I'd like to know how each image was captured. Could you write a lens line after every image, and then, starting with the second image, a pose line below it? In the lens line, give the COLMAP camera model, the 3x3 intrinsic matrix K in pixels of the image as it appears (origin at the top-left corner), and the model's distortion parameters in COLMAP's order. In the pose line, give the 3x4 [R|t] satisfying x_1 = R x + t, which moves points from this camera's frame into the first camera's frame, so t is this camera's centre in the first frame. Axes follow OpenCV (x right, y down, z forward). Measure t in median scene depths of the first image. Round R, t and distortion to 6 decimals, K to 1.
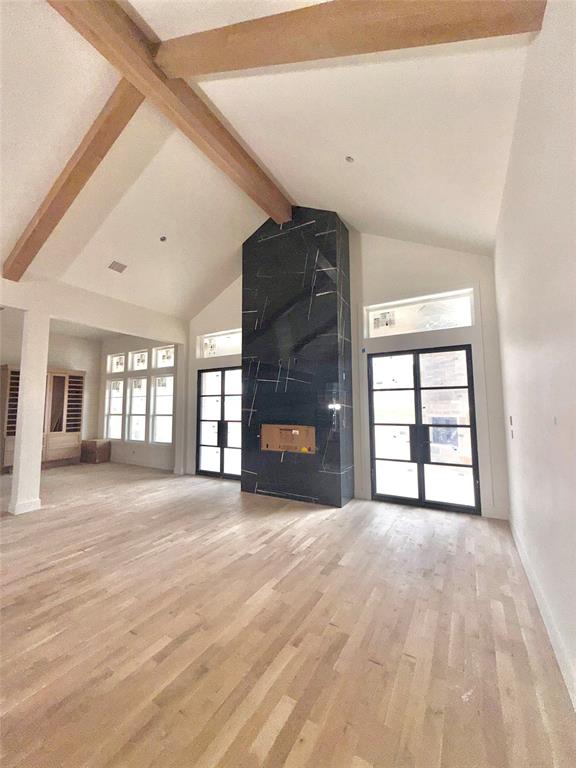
lens RADIAL K [[305.6, 0, 287.9], [0, 305.6, 385.4], [0, 0, 1]] dist [-0.006283, 0.001123]
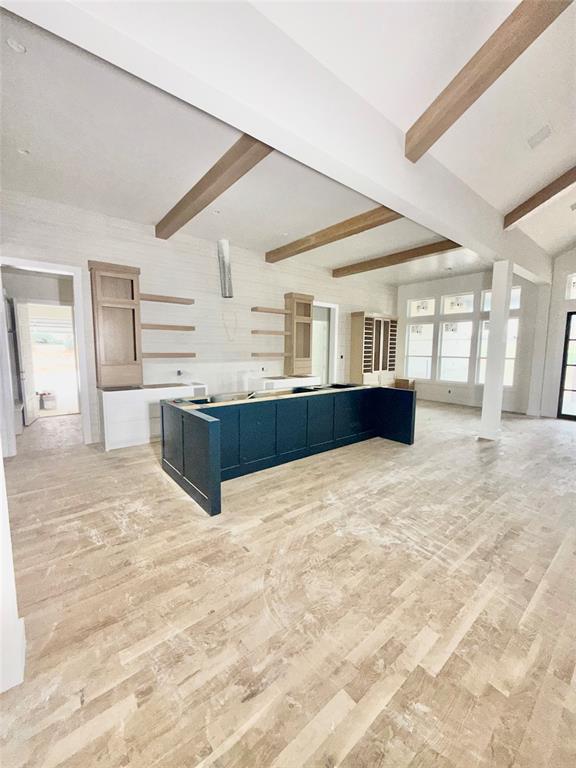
lens RADIAL K [[305.6, 0, 288.7], [0, 305.6, 382.1], [0, 0, 1]] dist [-0.006283, 0.001123]
pose [[0.933252, 0.054116, -0.355122, -1.001540], [0.010718, 0.983952, 0.178109, -0.017756], [0.359062, -0.170027, 0.917696, -0.279390]]
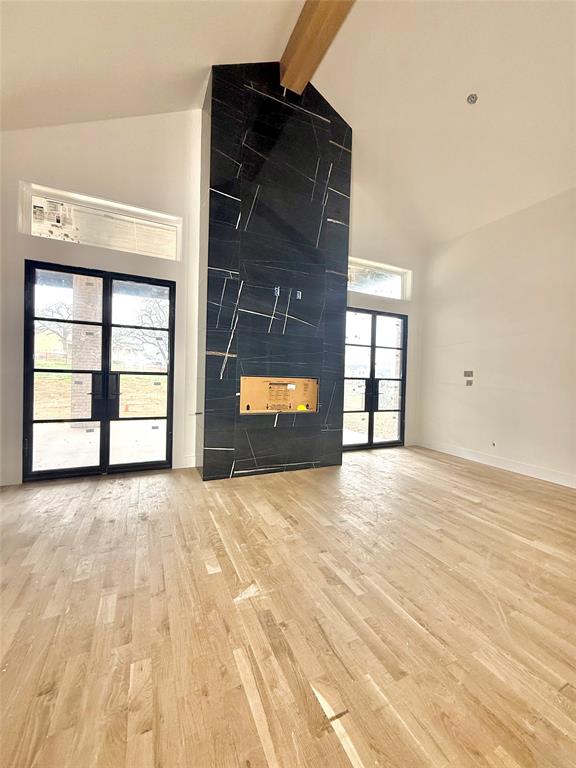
lens RADIAL K [[305.6, 0, 295.1], [0, 305.6, 383.5], [0, 0, 1]] dist [-0.006283, 0.001123]
pose [[0.566025, -0.002049, 0.824386, -0.584971], [-0.094493, 0.993245, 0.067348, 0.086449], [-0.818955, -0.116019, 0.562008, 0.526150]]
